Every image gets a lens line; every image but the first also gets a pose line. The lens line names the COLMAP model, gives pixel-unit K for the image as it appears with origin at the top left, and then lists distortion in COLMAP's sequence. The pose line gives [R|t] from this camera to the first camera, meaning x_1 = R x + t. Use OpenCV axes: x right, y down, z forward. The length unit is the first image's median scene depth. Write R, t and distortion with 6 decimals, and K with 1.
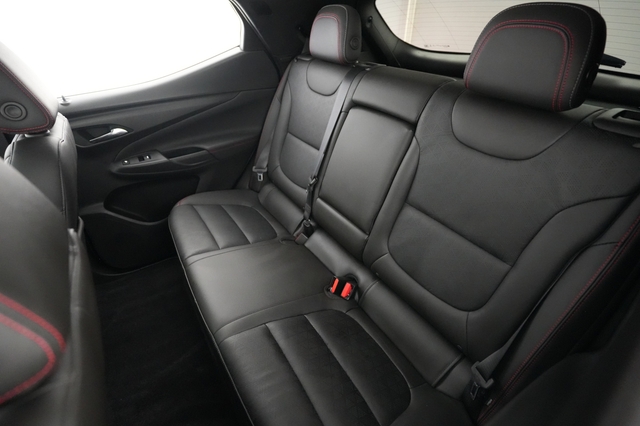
lens RADIAL K [[315.3, 0, 319.7], [0, 315.3, 211.9], [0, 0, 1]] dist [0.002460, 0.000493]
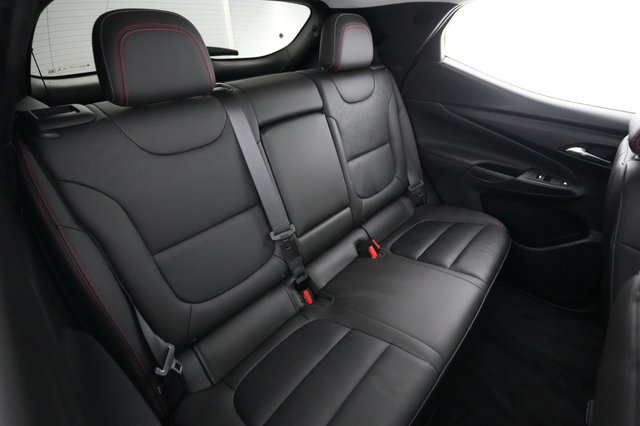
lens RADIAL K [[315.3, 0, 319.9], [0, 315.3, 214.1], [0, 0, 1]] dist [0.002460, 0.000493]
pose [[-0.273912, -0.510691, 0.814964, -0.793111], [0.527915, 0.628467, 0.571258, -0.637110], [-0.803914, 0.586706, 0.097457, 0.986646]]
